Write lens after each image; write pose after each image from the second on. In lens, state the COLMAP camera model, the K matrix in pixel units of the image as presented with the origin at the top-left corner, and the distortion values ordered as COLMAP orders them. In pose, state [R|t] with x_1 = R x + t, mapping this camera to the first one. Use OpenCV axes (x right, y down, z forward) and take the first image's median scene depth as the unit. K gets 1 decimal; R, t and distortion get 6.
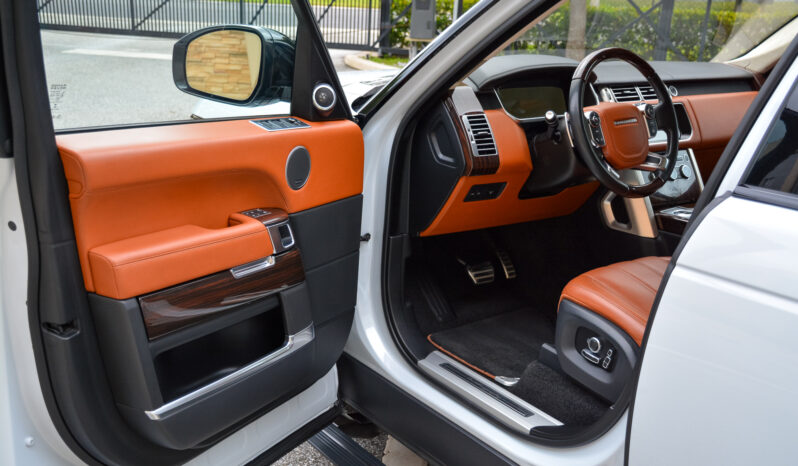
lens RADIAL K [[898.5, 0, 399.0], [0, 898.5, 233.0], [0, 0, 1]] dist [-0.004502, 0.374001]
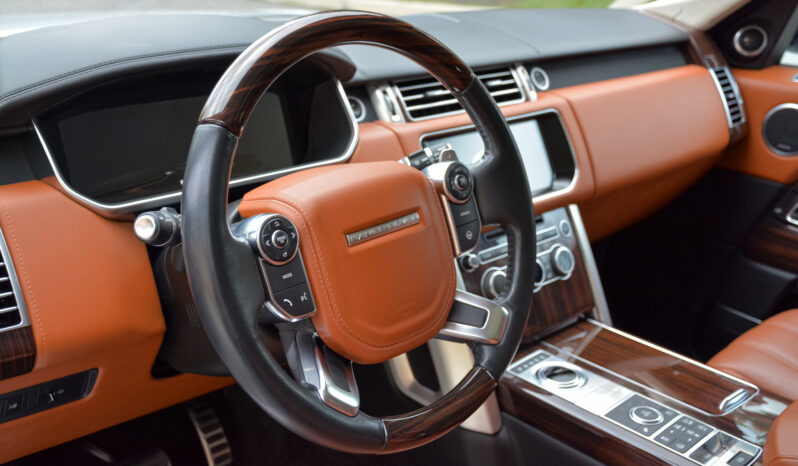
lens RADIAL K [[893.2, 0, 399.0], [0, 893.2, 233.0], [0, 0, 1]] dist [-0.007657, 0.272705]
pose [[0.994678, -0.029802, 0.098628, 0.211537], [0.019358, 0.994263, 0.105199, -0.150168], [-0.101197, -0.102730, 0.989548, 0.620387]]
